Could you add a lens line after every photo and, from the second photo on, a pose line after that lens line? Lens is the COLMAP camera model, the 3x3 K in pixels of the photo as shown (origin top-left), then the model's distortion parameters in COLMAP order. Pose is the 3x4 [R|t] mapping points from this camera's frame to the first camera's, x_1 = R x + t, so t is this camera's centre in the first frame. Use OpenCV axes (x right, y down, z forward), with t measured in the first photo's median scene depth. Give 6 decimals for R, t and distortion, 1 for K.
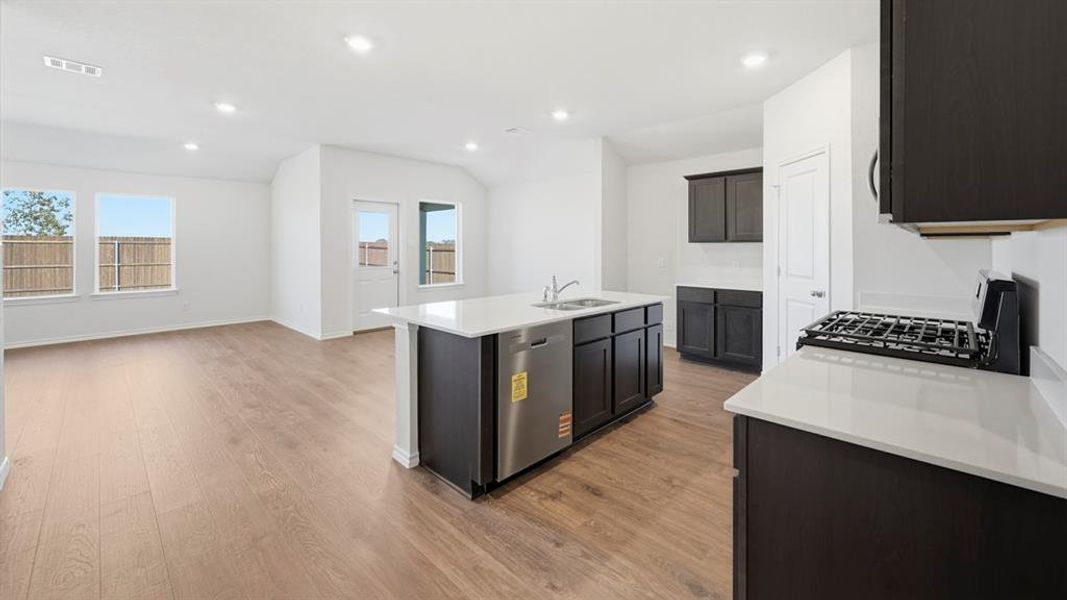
lens RADIAL K [[431.1, 0, 537.8], [0, 431.1, 246.4], [0, 0, 1]] dist [-0.004099, 0.000848]
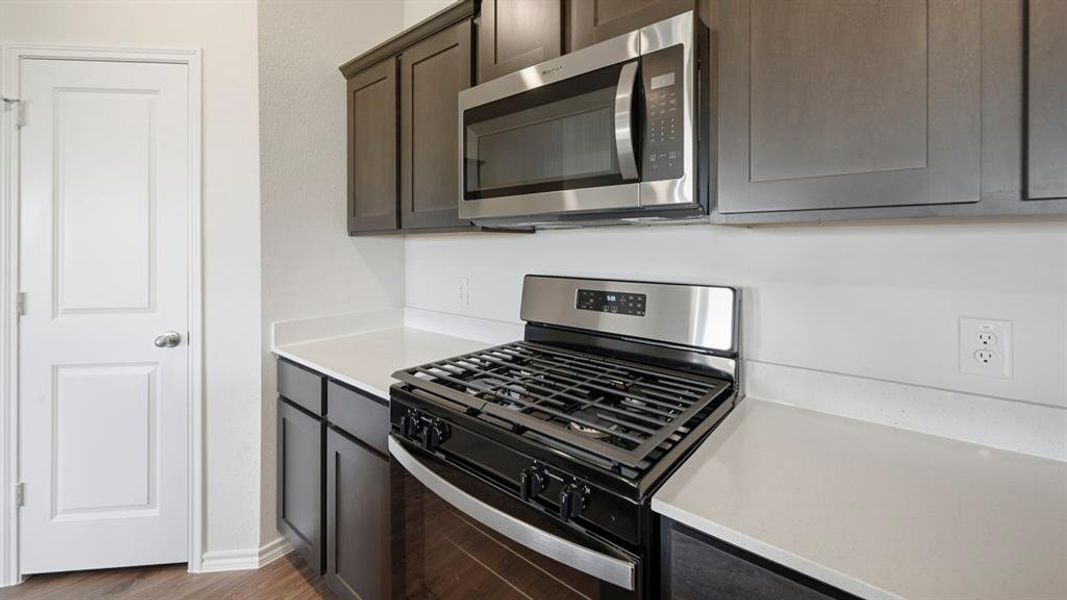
lens RADIAL K [[431.1, 0, 522.5], [0, 431.1, 253.7], [0, 0, 1]] dist [-0.004099, 0.000848]
pose [[-0.086627, -0.000530, 0.996241, 0.079108], [-0.004238, 0.999991, 0.000164, 0.004365], [-0.996232, -0.004208, -0.086628, 0.440638]]
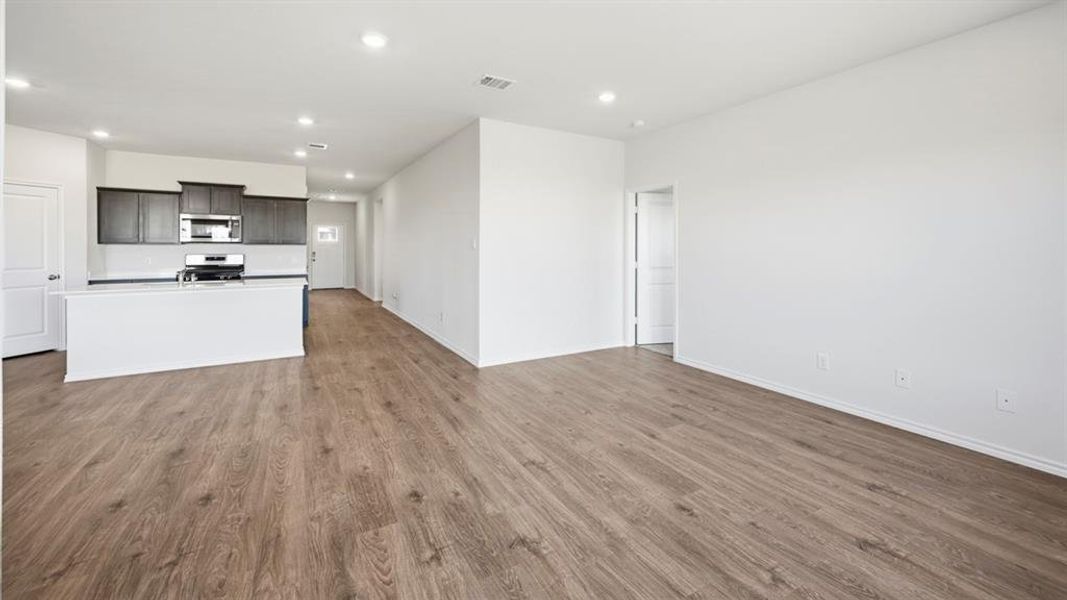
lens RADIAL K [[431.1, 0, 545.6], [0, 431.1, 250.0], [0, 0, 1]] dist [-0.004099, 0.000848]
pose [[-0.963849, -0.002720, 0.266434, -1.043924], [-0.001701, 0.999990, 0.004057, 0.000081], [-0.266442, 0.003457, -0.963845, 1.414763]]
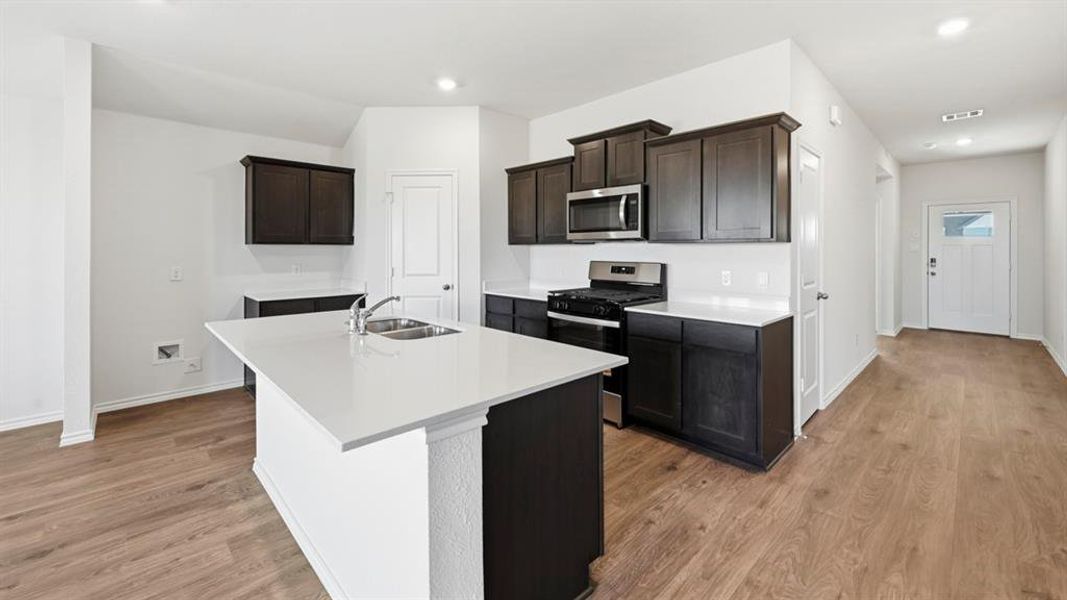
lens RADIAL K [[431.1, 0, 529.0], [0, 431.1, 251.1], [0, 0, 1]] dist [-0.004099, 0.000848]
pose [[0.035829, -0.004874, 0.999346, -0.413287], [-0.001732, 0.999986, 0.004939, -0.001315], [-0.999356, -0.001908, 0.035820, 0.497701]]
